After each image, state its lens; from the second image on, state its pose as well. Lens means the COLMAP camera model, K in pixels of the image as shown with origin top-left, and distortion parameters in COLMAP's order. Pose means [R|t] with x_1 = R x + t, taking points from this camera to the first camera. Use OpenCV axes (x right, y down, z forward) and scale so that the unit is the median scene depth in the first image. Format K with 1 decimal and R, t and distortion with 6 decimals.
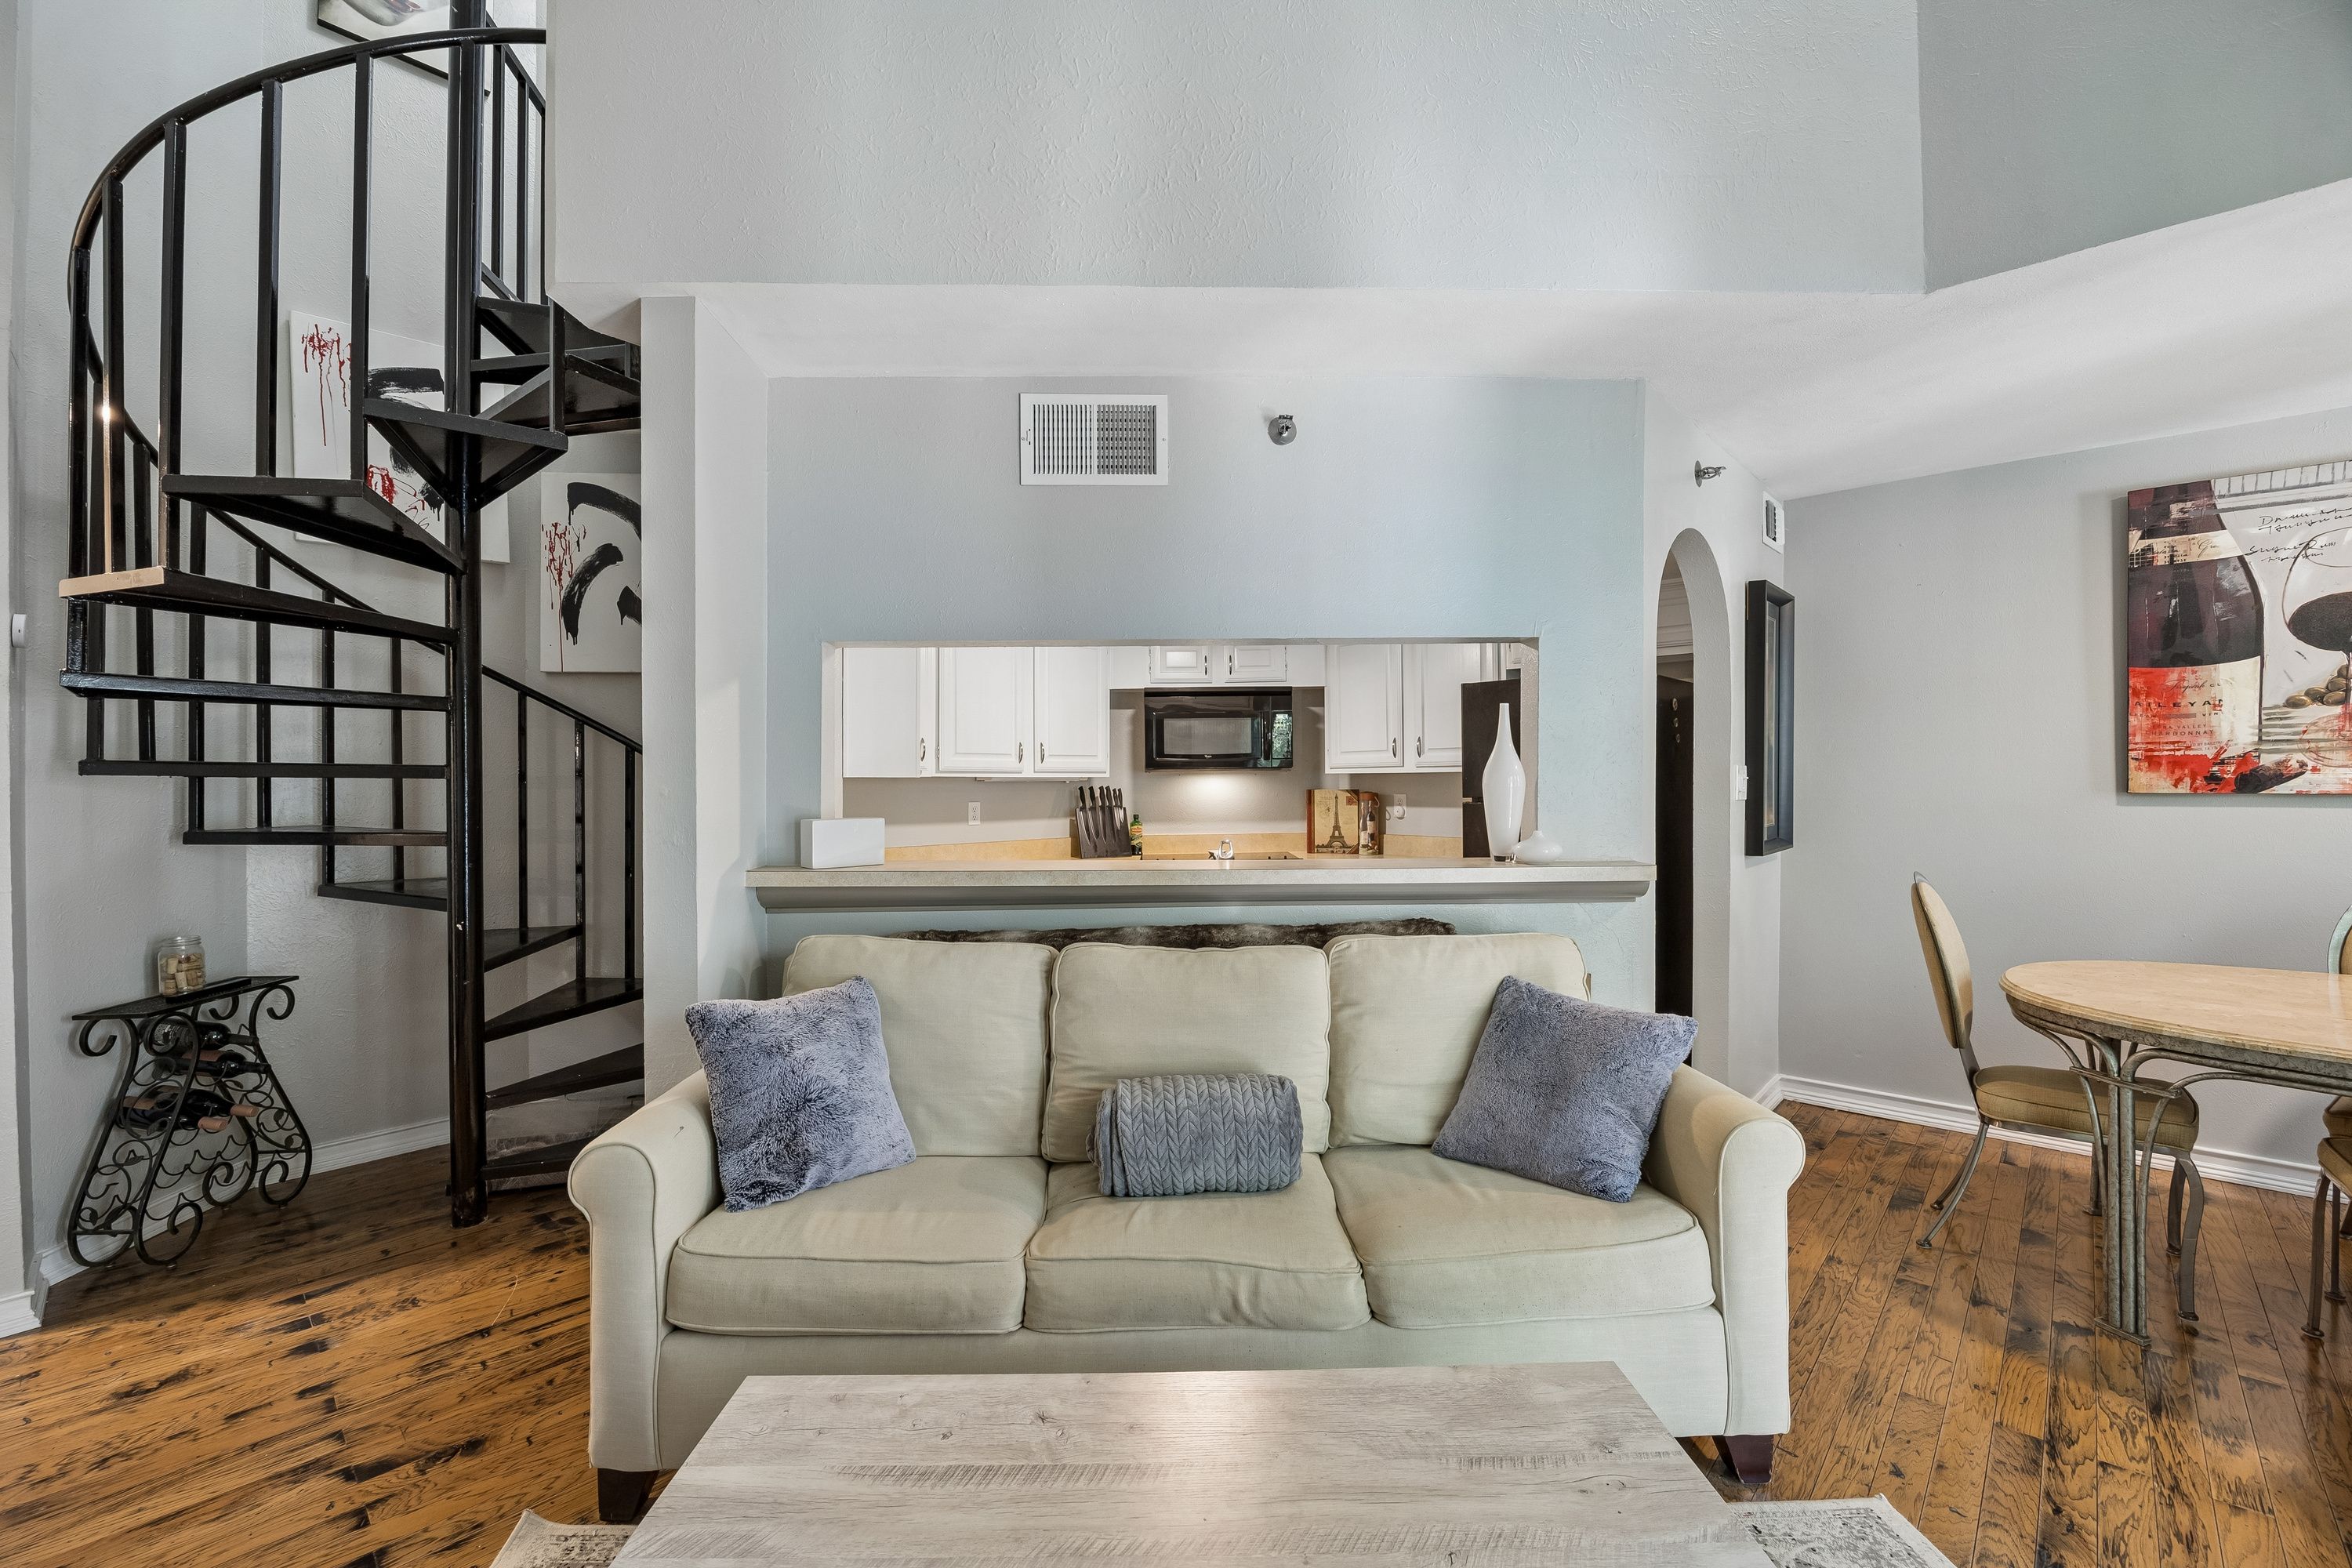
lens RADIAL K [[968.9, 0, 1176.4], [0, 968.9, 787.3], [0, 0, 1]] dist [-0.013900, 0.000292]
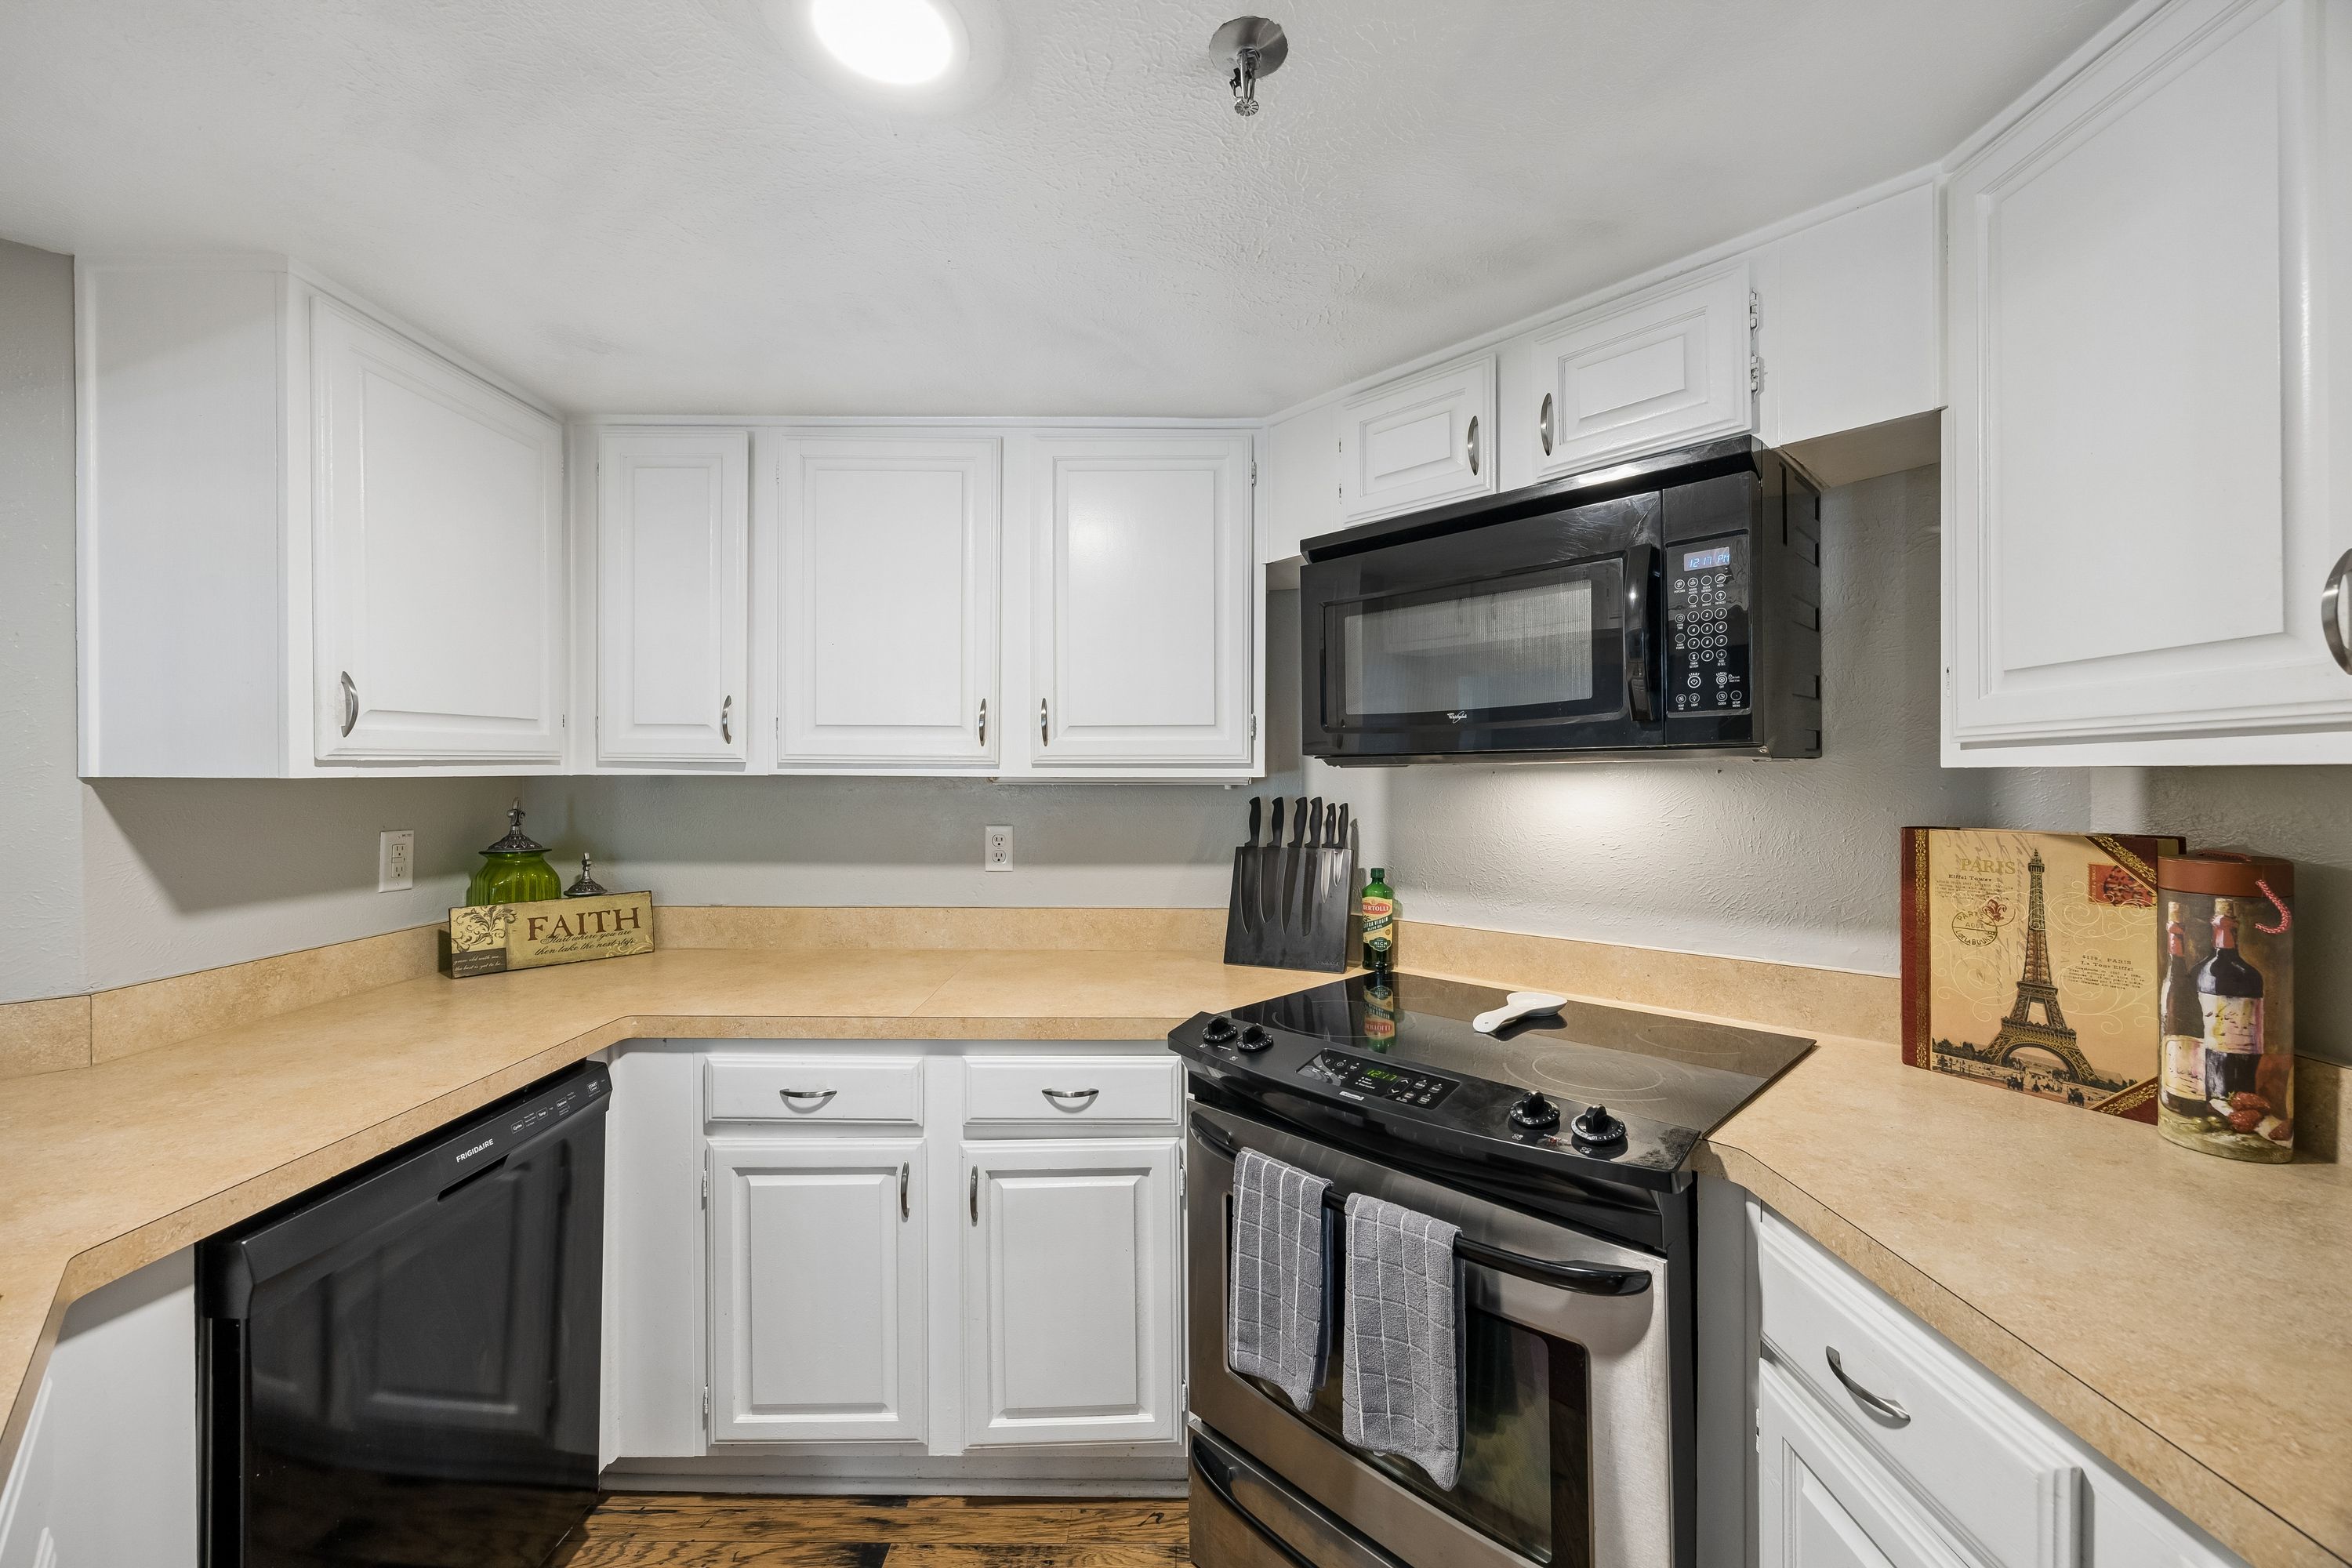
lens RADIAL K [[930.7, 0, 1174.9], [0, 930.7, 780.4], [0, 0, 1]] dist [0.006126, -0.000061]
pose [[0.678939, 0.007893, -0.734152, 0.362910], [-0.009240, 0.999955, 0.002206, -0.018173], [0.734136, 0.005286, 0.678981, 1.295752]]
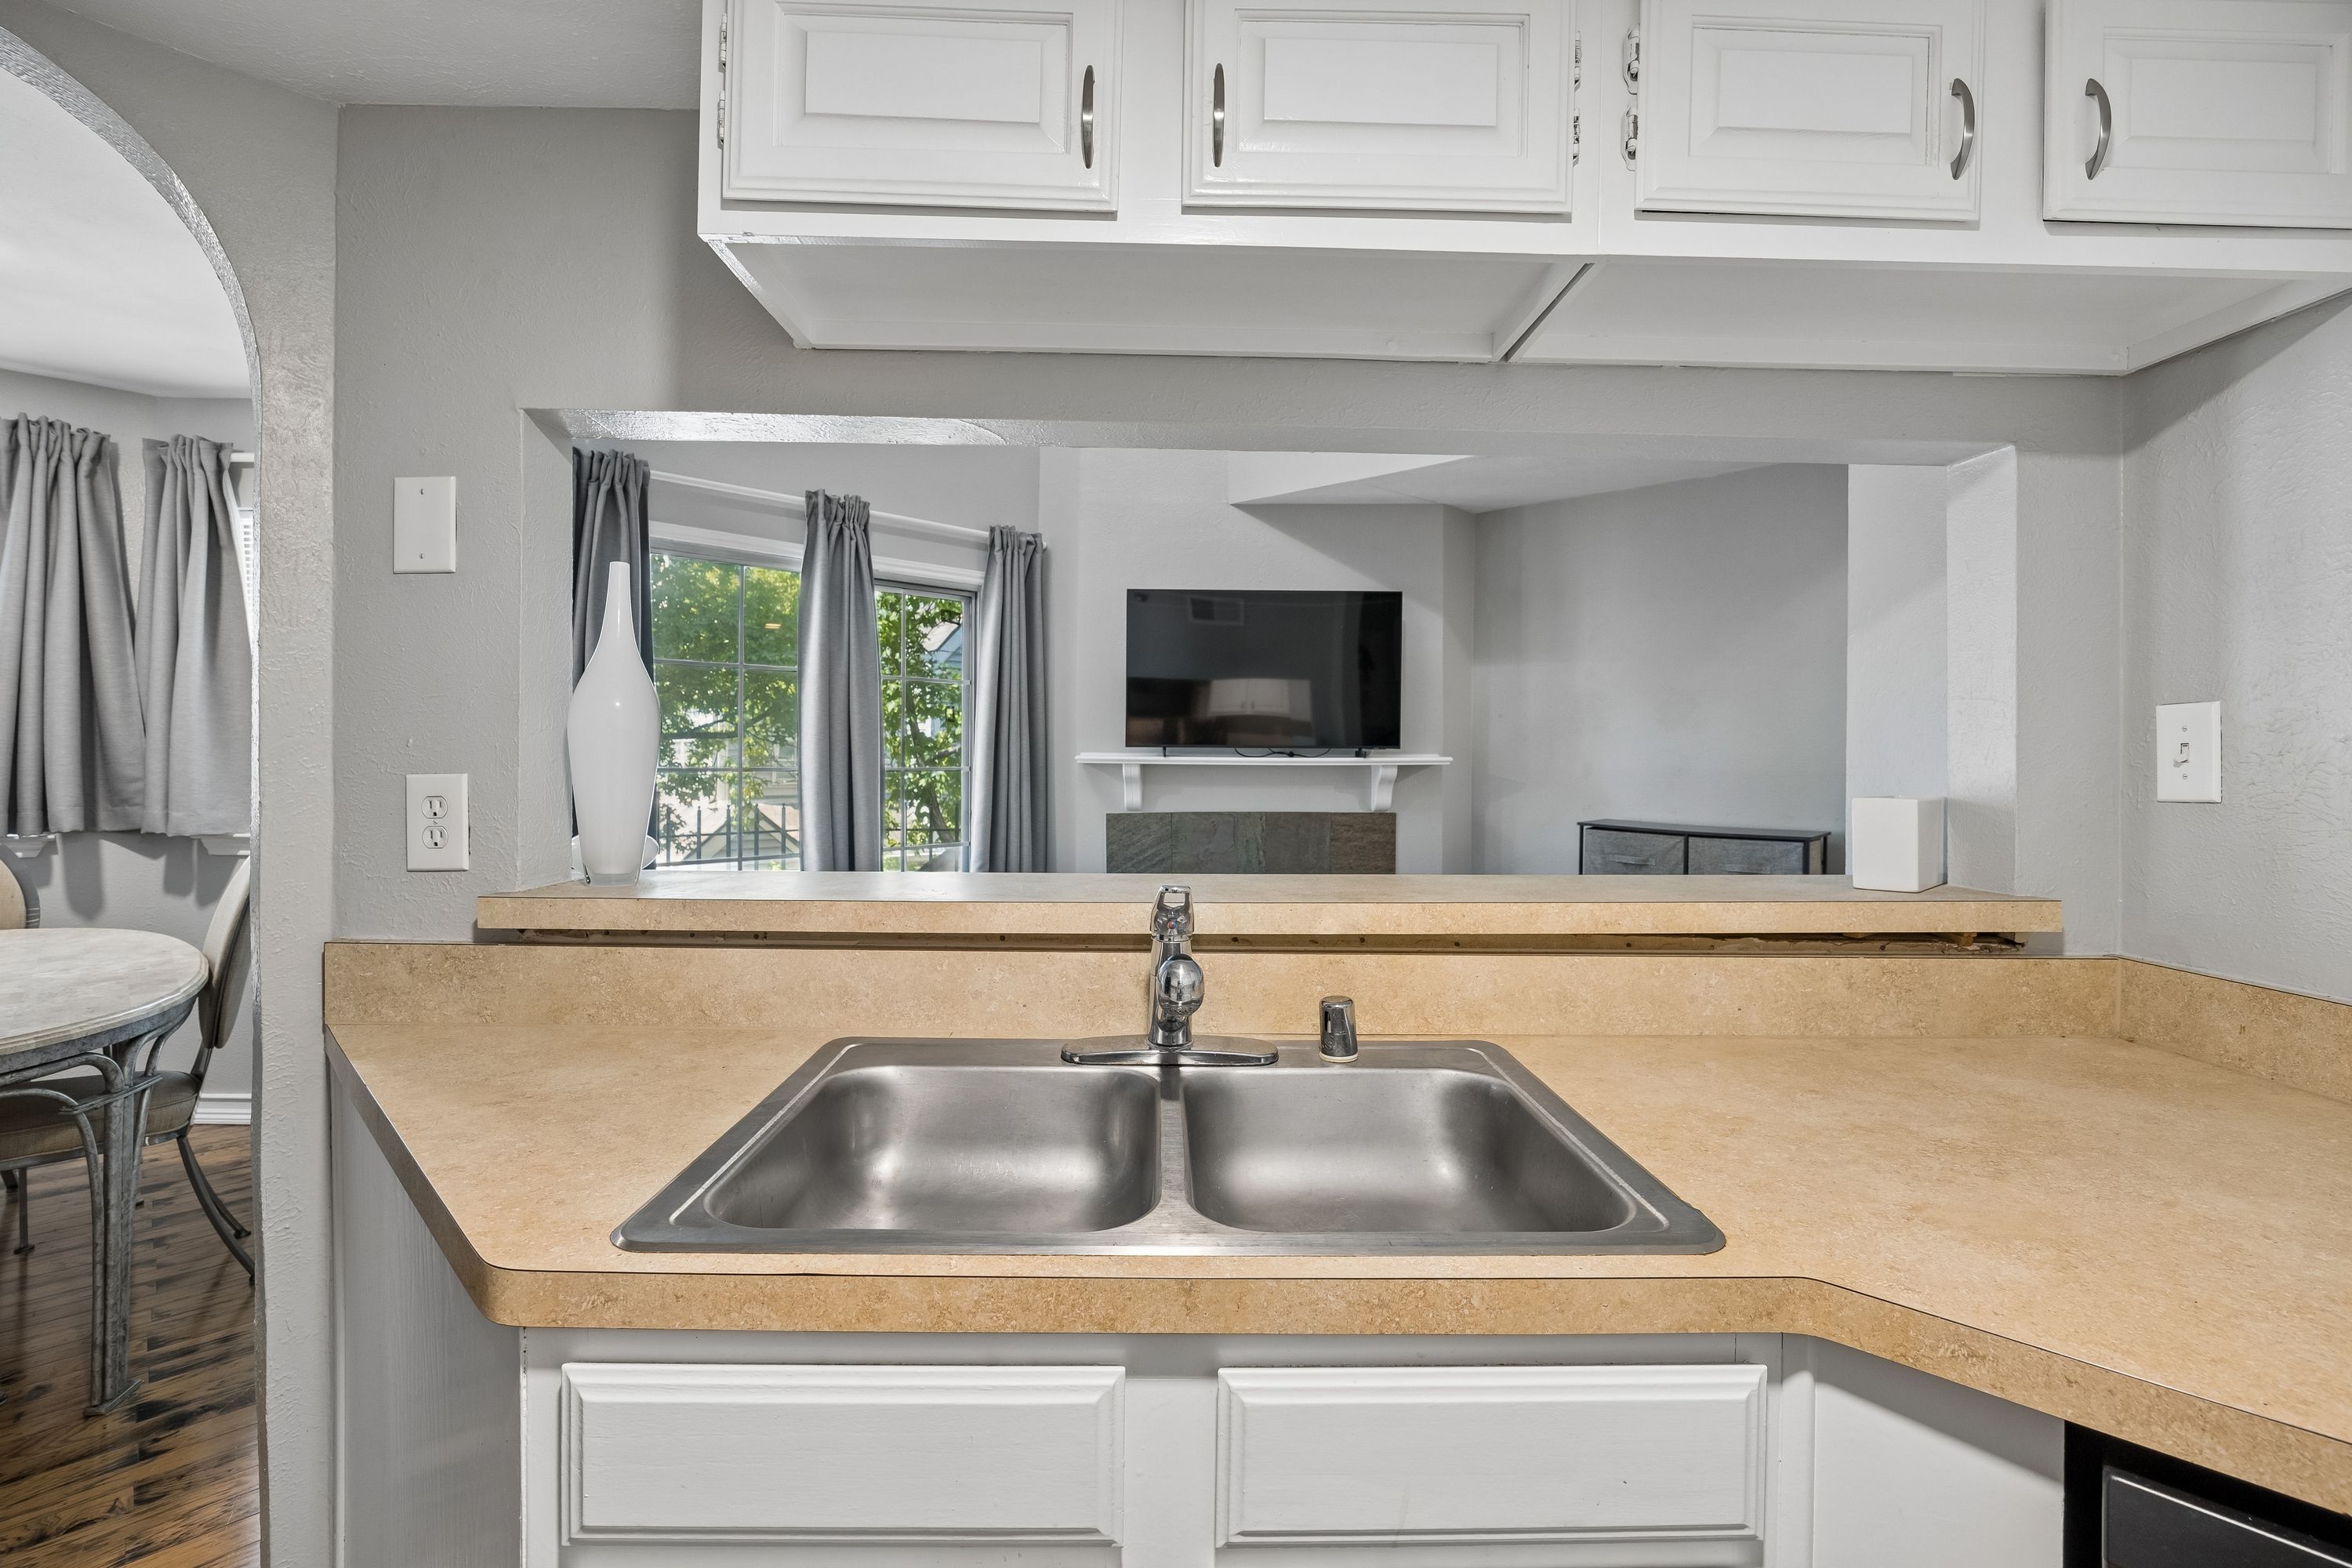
lens RADIAL K [[1041.7, 0, 1181.4], [0, 1041.7, 752.7], [0, 0, 1]] dist [-0.012610, -0.000105]
pose [[-0.999780, -0.004136, 0.020549, 0.045460], [-0.004103, 0.999990, 0.001683, 0.007069], [-0.020556, 0.001598, -0.999787, 1.513165]]
